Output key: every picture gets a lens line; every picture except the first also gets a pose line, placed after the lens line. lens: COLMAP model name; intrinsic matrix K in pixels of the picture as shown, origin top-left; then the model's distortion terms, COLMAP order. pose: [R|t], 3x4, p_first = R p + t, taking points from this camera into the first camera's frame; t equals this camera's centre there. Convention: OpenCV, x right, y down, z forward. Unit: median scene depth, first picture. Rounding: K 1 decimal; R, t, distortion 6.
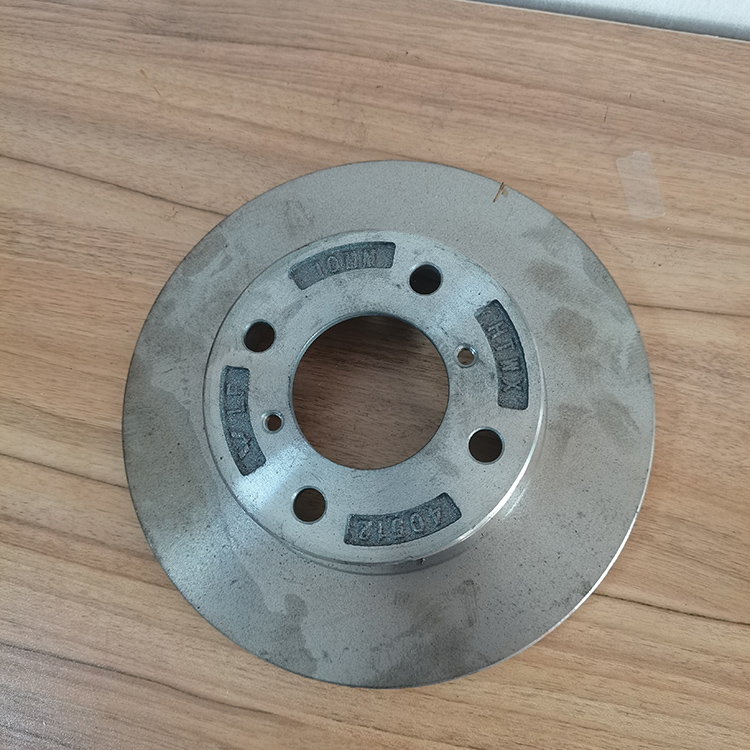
lens RADIAL K [[768.7, 0, 370.6], [0, 768.7, 379.4], [0, 0, 1]] dist [-0.003614, 0.000000]
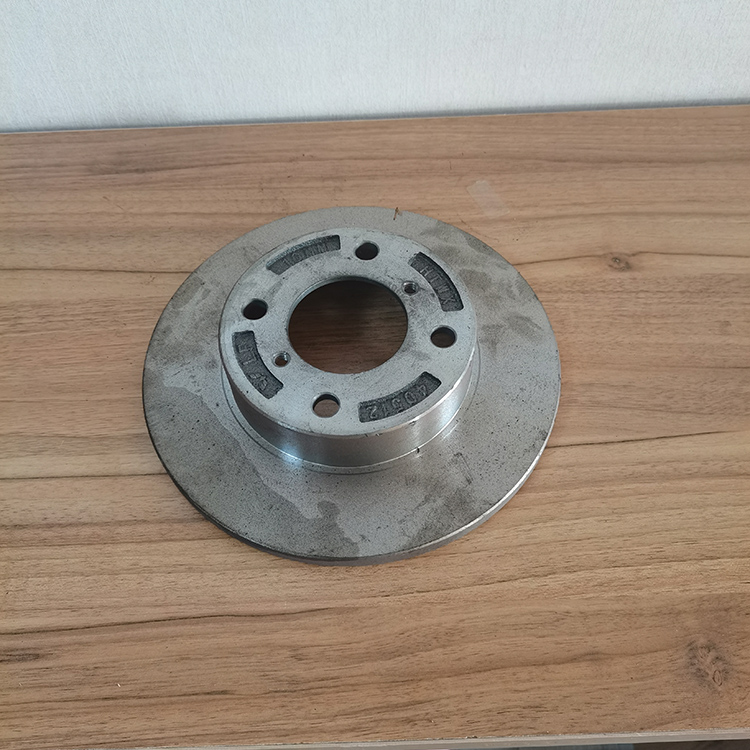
lens RADIAL K [[768.7, 0, 372.9], [0, 768.7, 374.3], [0, 0, 1]] dist [-0.003614, 0.000000]
pose [[0.957582, -0.182132, 0.223302, -0.240409], [0.249454, 0.911873, -0.325975, 0.473277], [-0.144253, 0.367852, 0.918627, -0.172768]]
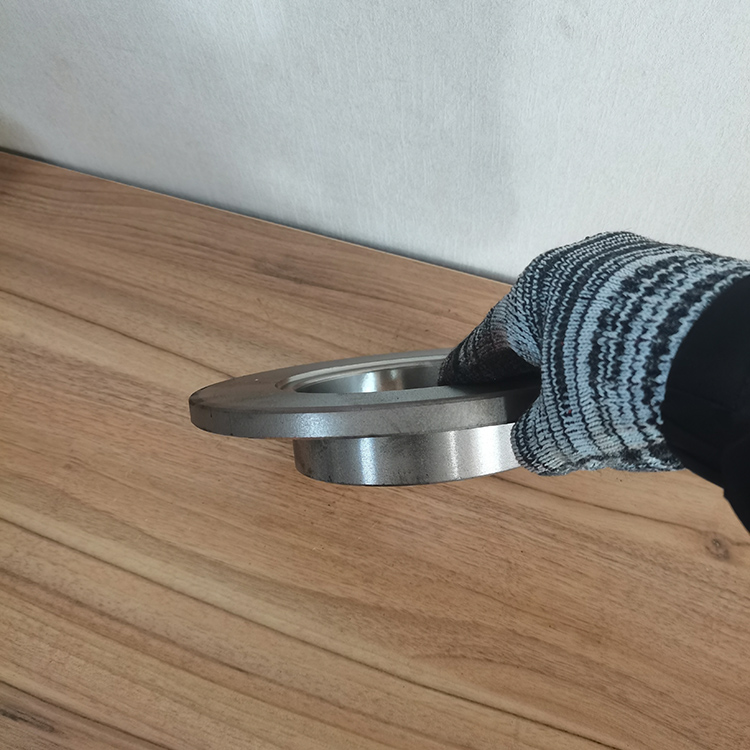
lens RADIAL K [[768.7, 0, 371.3], [0, 768.7, 375.0], [0, 0, 1]] dist [-0.003614, 0.000000]
pose [[0.991954, 0.123075, -0.029653, -0.042317], [-0.126448, 0.951901, -0.279096, 0.106944], [-0.006123, 0.280600, 0.959805, -0.346159]]
